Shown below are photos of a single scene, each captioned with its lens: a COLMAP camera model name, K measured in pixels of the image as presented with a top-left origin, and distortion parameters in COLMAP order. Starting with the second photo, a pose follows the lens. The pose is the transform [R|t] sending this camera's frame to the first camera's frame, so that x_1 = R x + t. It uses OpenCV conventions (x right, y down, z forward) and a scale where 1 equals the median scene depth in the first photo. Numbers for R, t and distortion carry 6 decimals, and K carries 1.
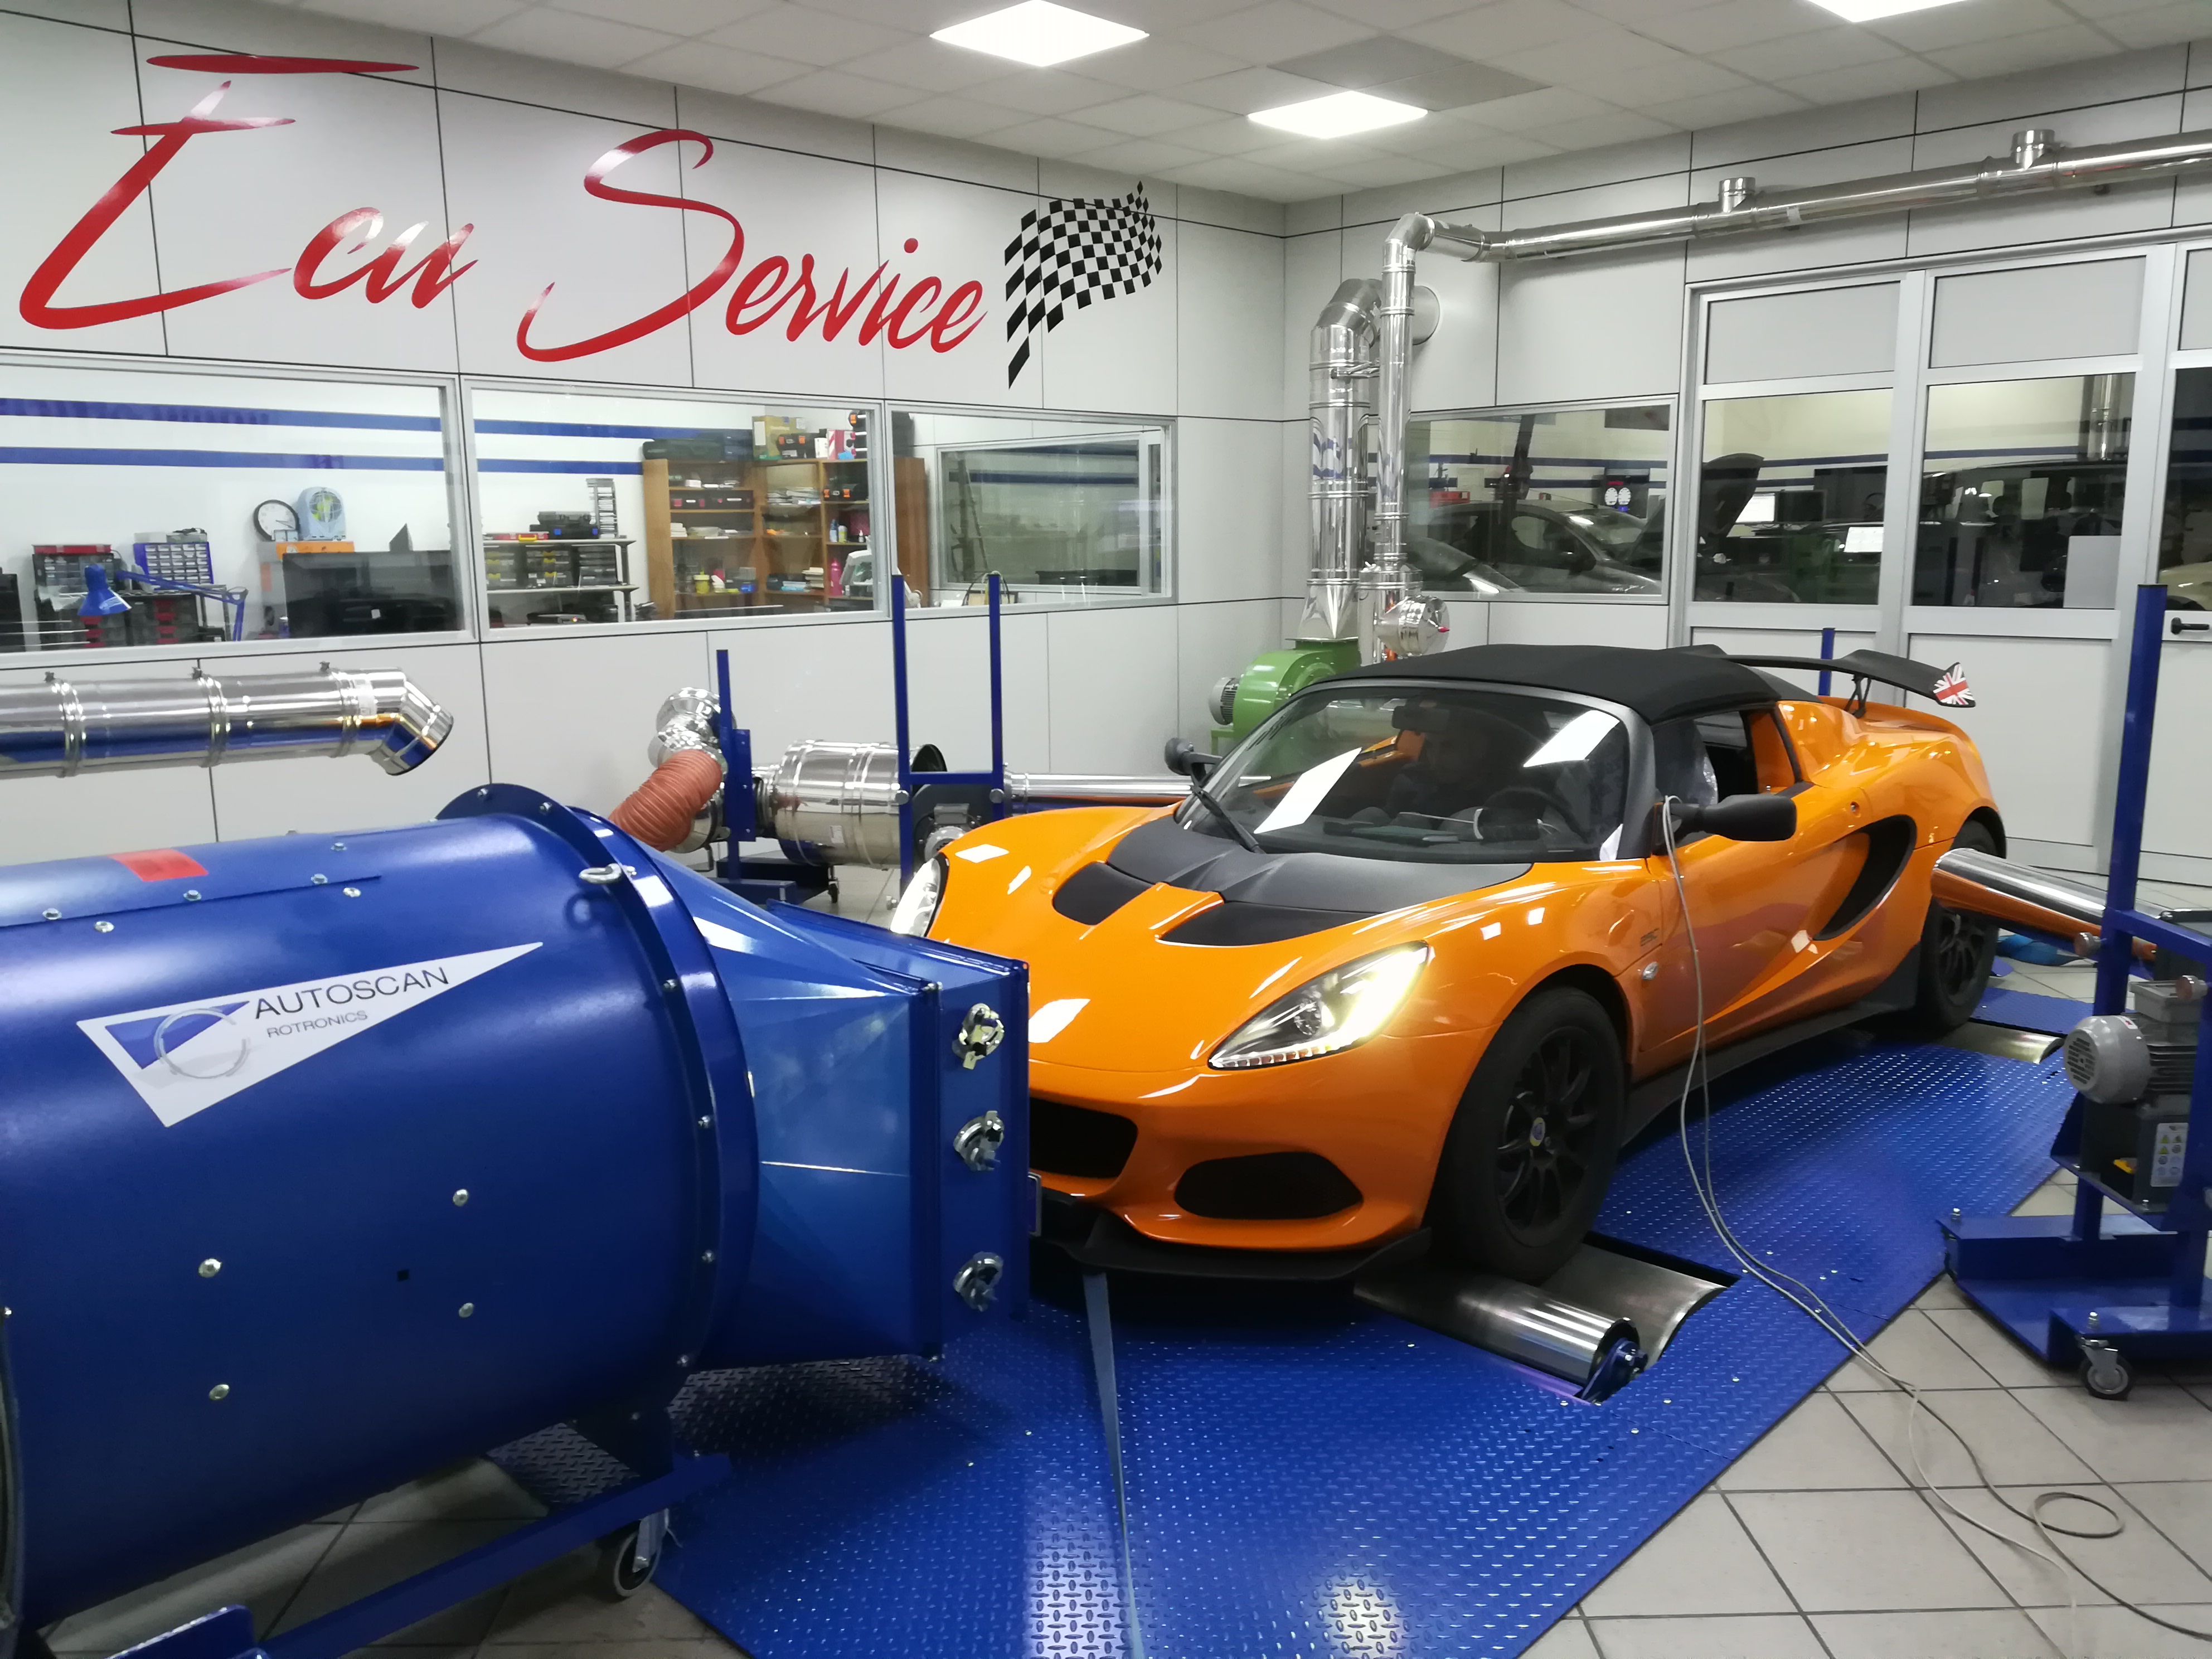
lens RADIAL K [[1728.1, 0, 1126.4], [0, 1728.1, 820.9], [0, 0, 1]] dist [0.041460, -0.058465]
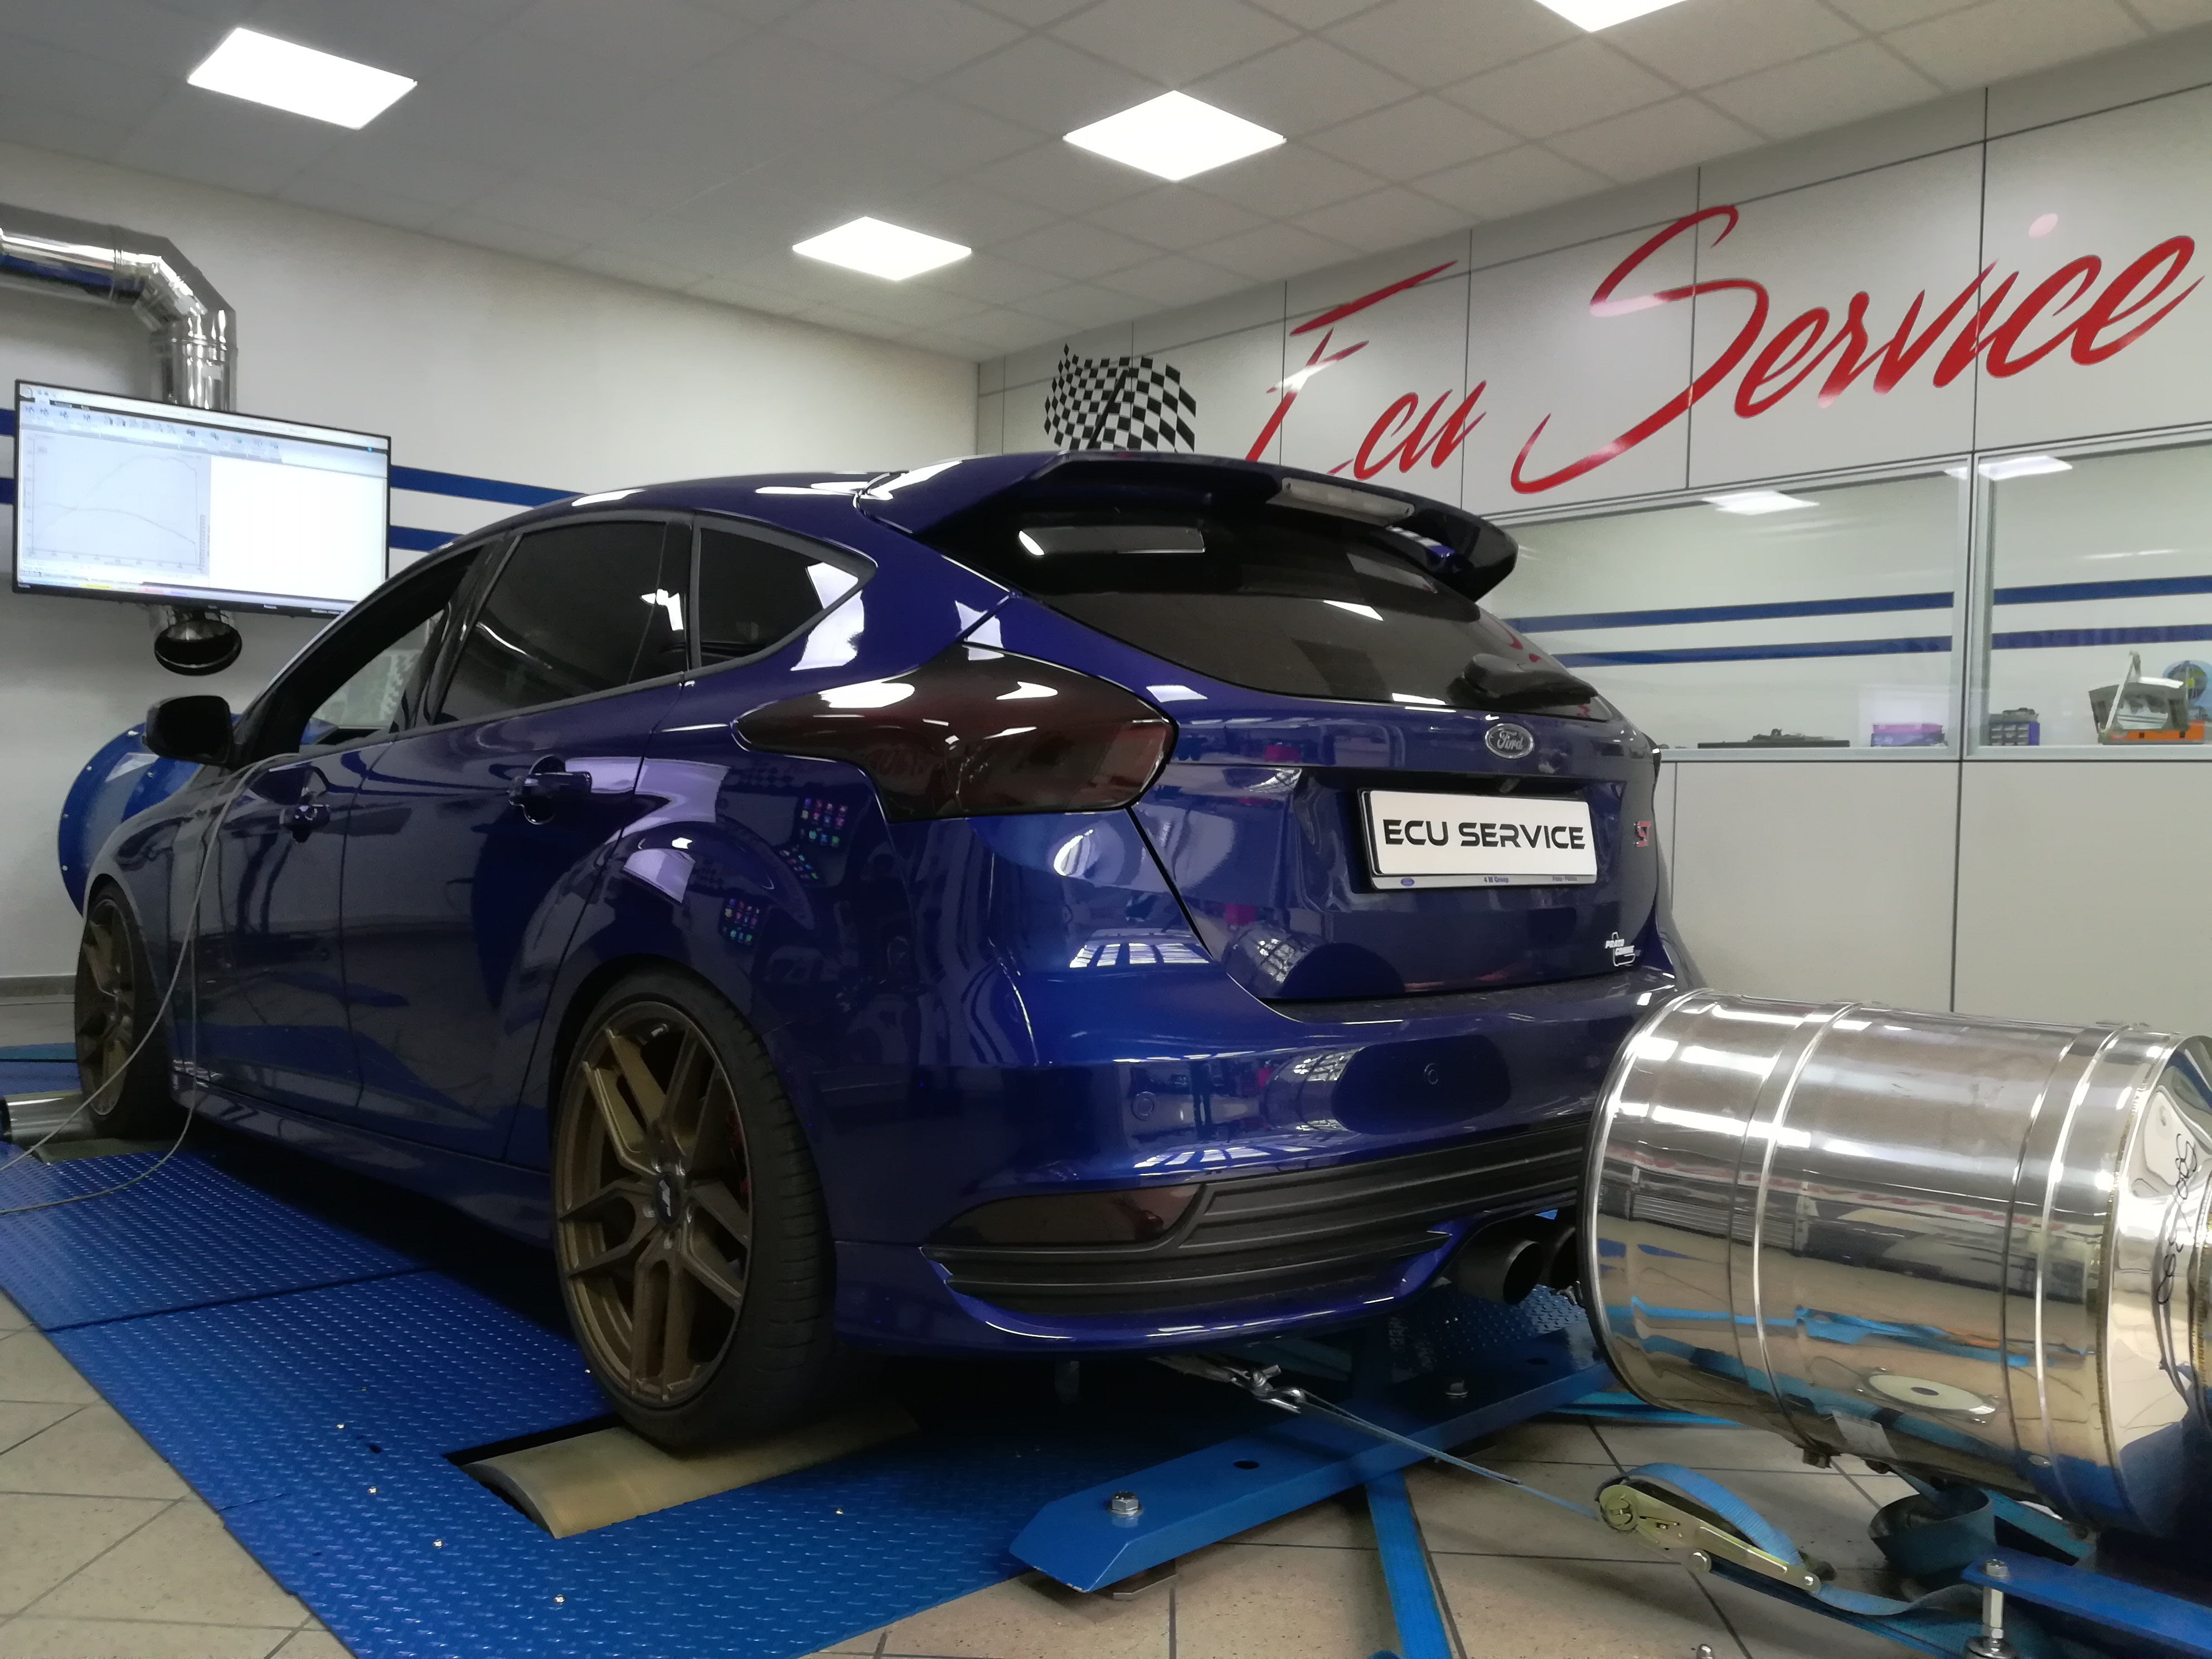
lens RADIAL K [[1728.1, 0, 1097.0], [0, 1728.1, 836.5], [0, 0, 1]] dist [0.041460, -0.058465]
pose [[-0.074916, 0.026866, -0.996828, 0.617101], [-0.190505, 0.980840, 0.040752, -0.049353], [0.978823, 0.192954, -0.068363, 0.739757]]
